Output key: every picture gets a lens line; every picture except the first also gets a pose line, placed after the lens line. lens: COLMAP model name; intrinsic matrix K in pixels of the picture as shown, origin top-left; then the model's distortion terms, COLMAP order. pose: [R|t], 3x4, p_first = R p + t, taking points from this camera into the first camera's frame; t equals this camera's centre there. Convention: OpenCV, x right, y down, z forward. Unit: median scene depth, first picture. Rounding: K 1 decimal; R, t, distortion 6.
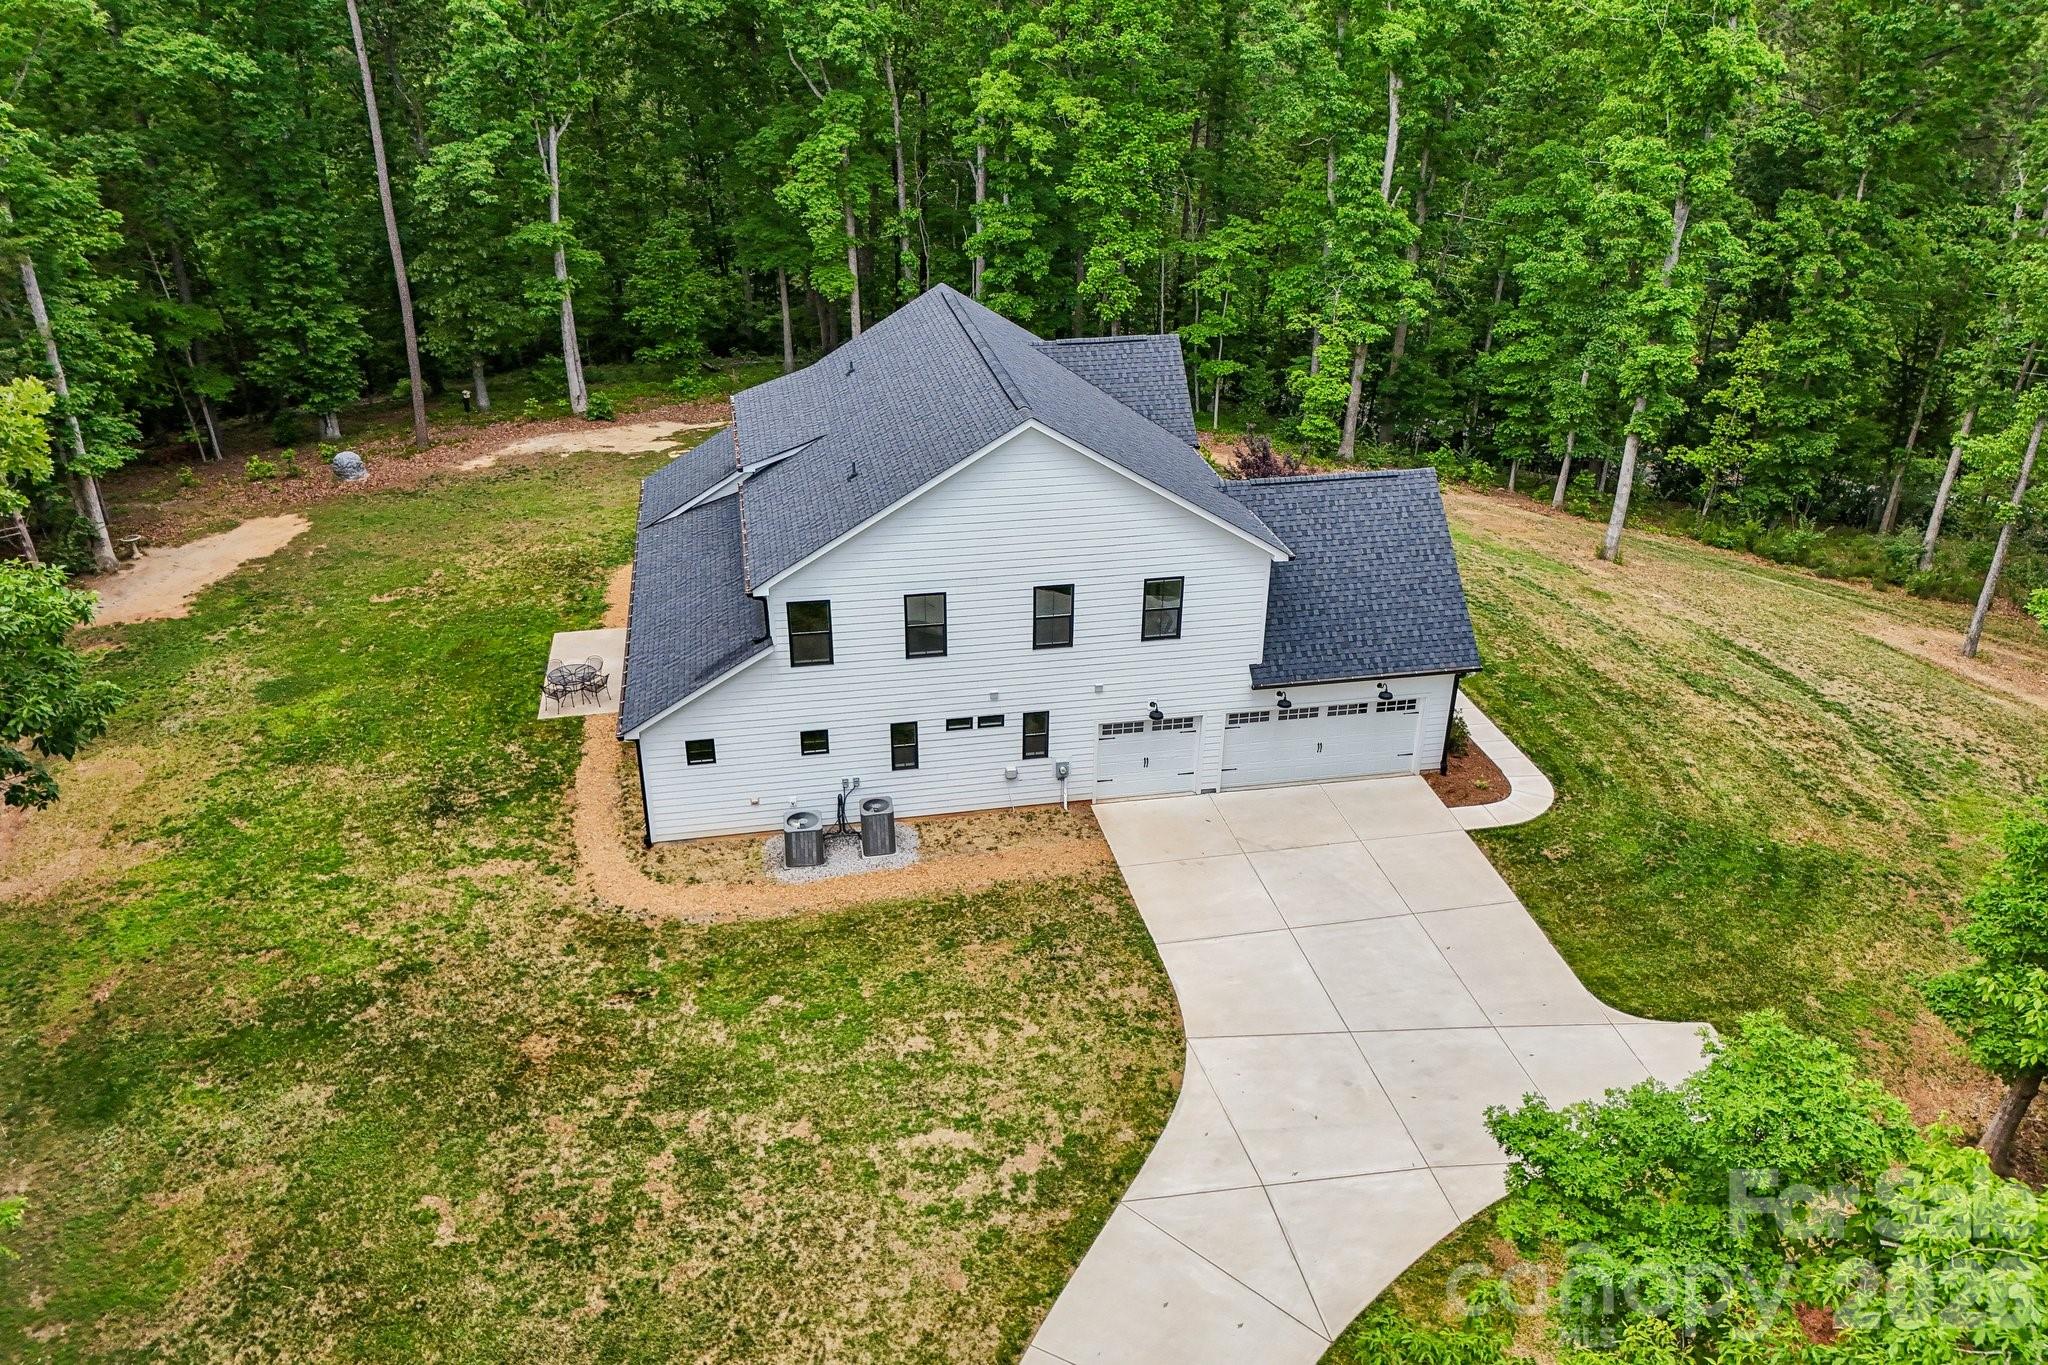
lens RADIAL K [[1513.3, 0, 1035.6], [0, 1513.3, 671.8], [0, 0, 1]] dist [0.046379, -0.018782]
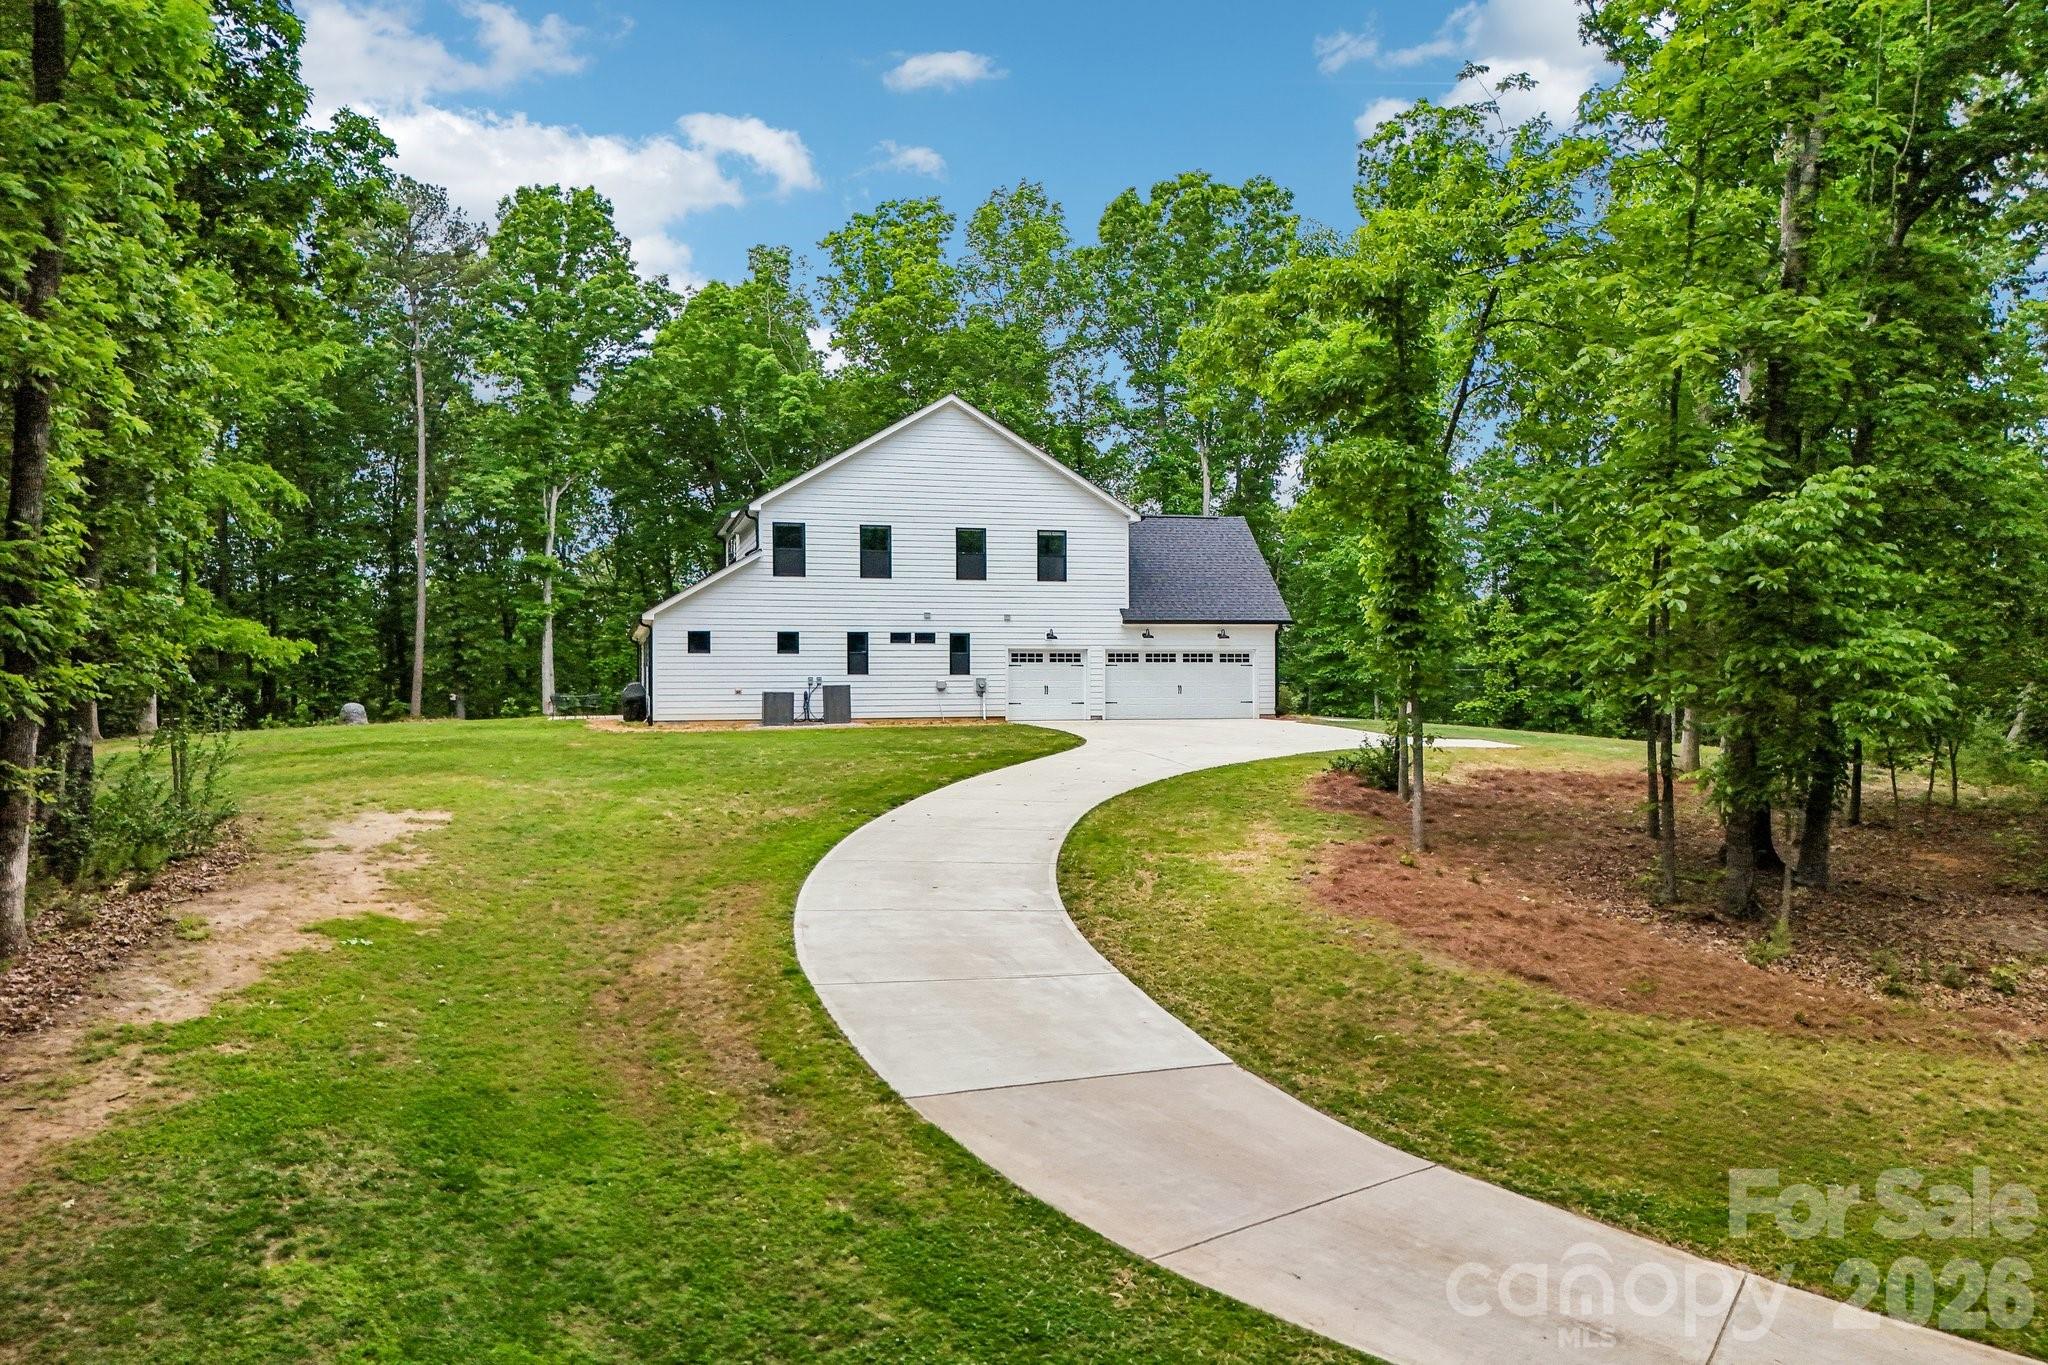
lens RADIAL K [[1513.3, 0, 1069.2], [0, 1513.3, 691.9], [0, 0, 1]] dist [0.046379, -0.018782]
pose [[0.995012, -0.018084, 0.098101, -0.034714], [0.059128, 0.898969, -0.434003, 0.647218], [-0.080341, 0.437639, 0.895554, -0.153265]]
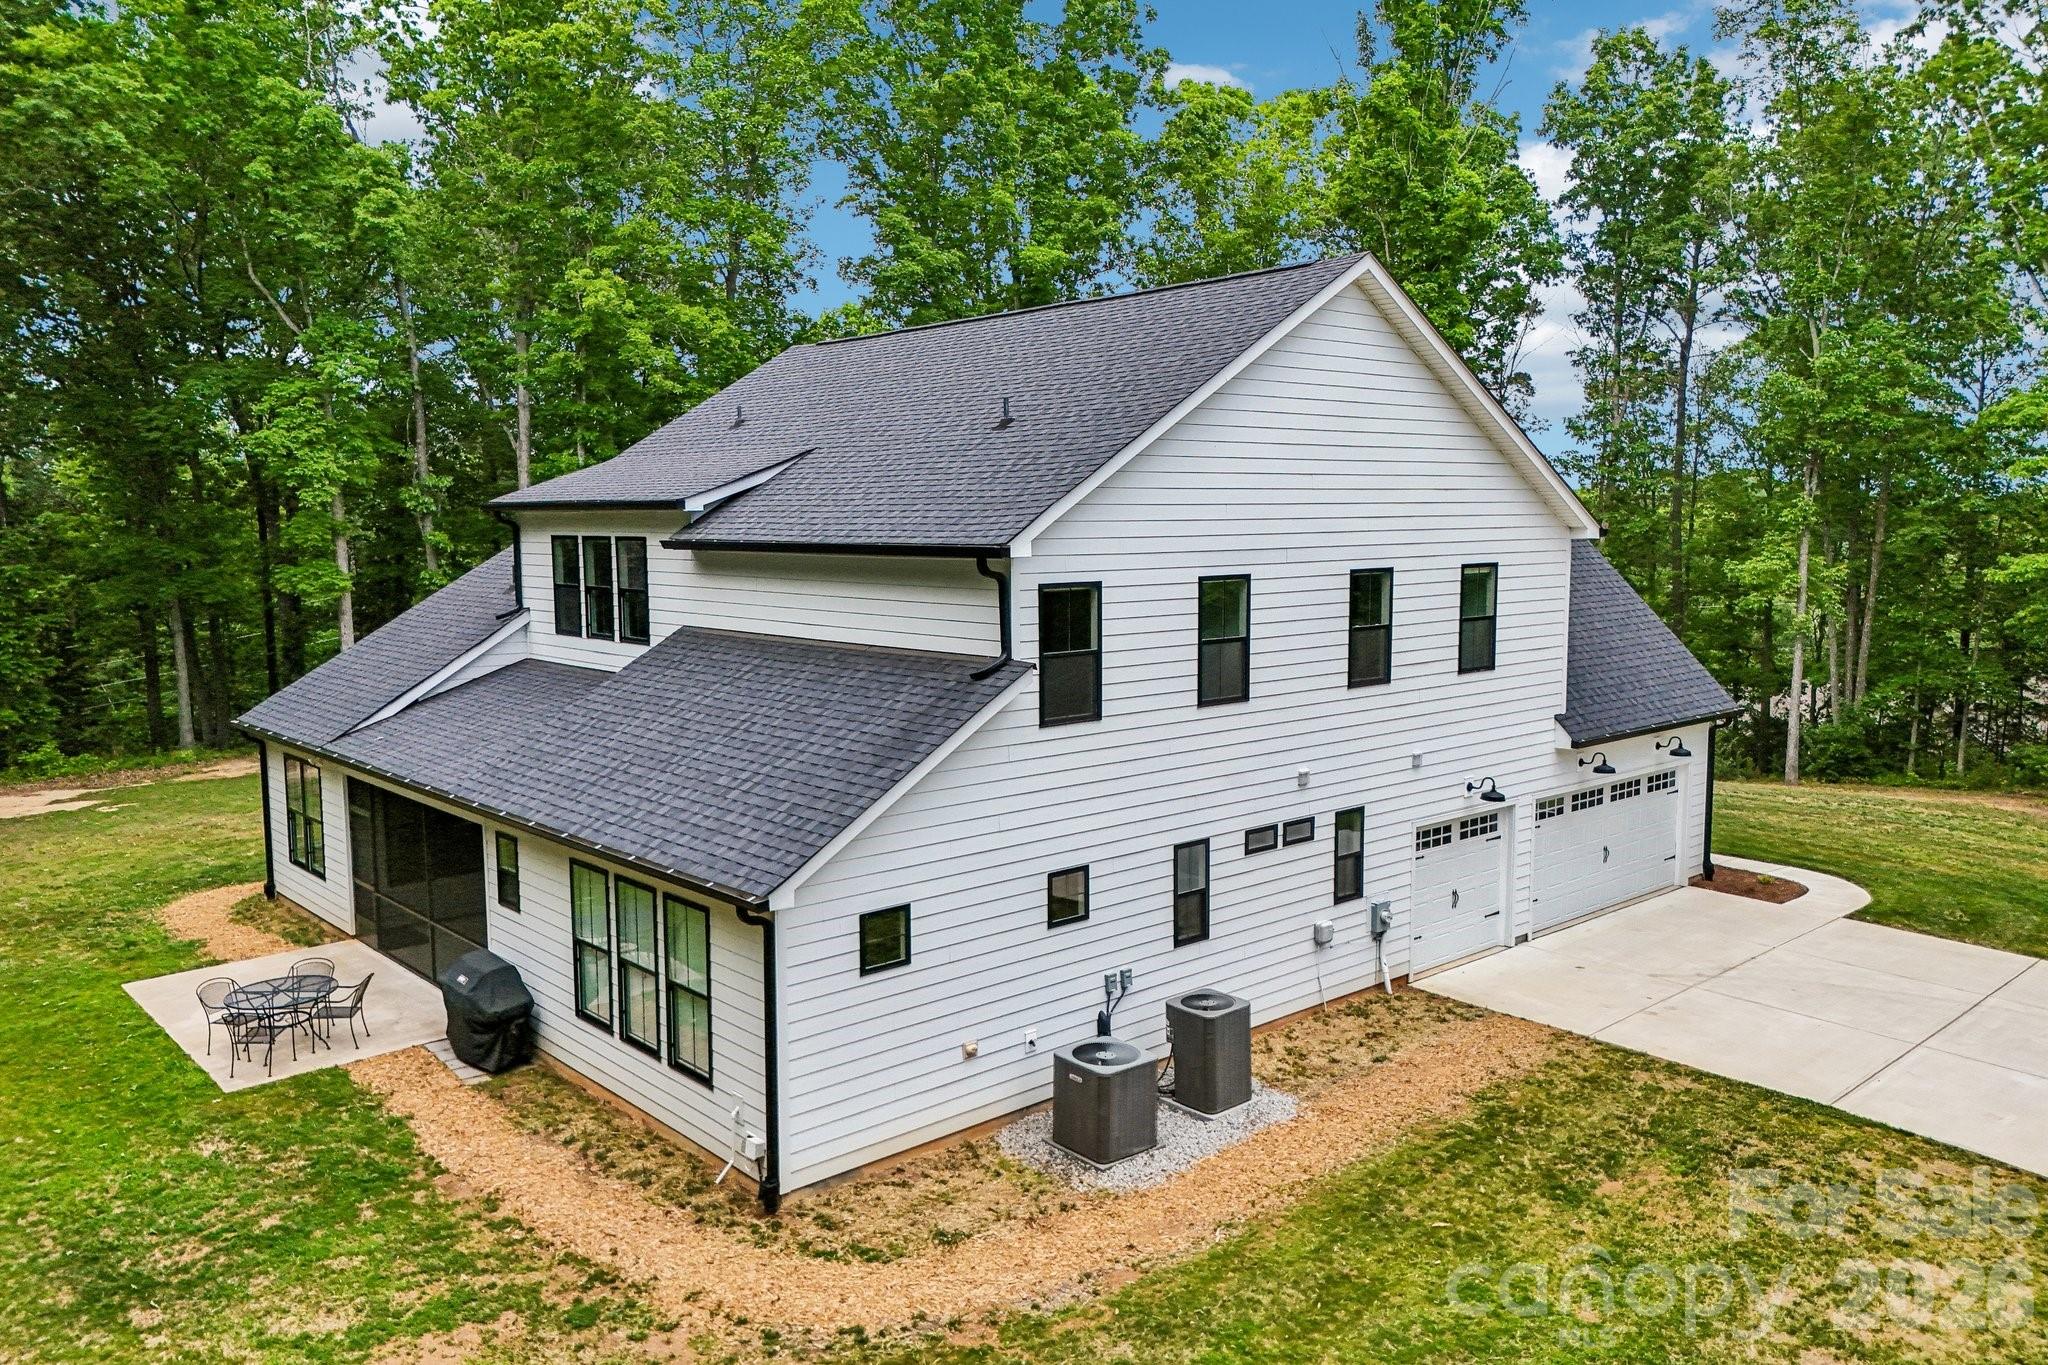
lens RADIAL K [[1513.3, 0, 1029.9], [0, 1513.3, 669.7], [0, 0, 1]] dist [0.046379, -0.018782]
pose [[0.865508, -0.069054, 0.496112, -0.388010], [0.236868, 0.929133, -0.283911, 0.112457], [-0.441349, 0.363240, 0.820529, 0.567206]]
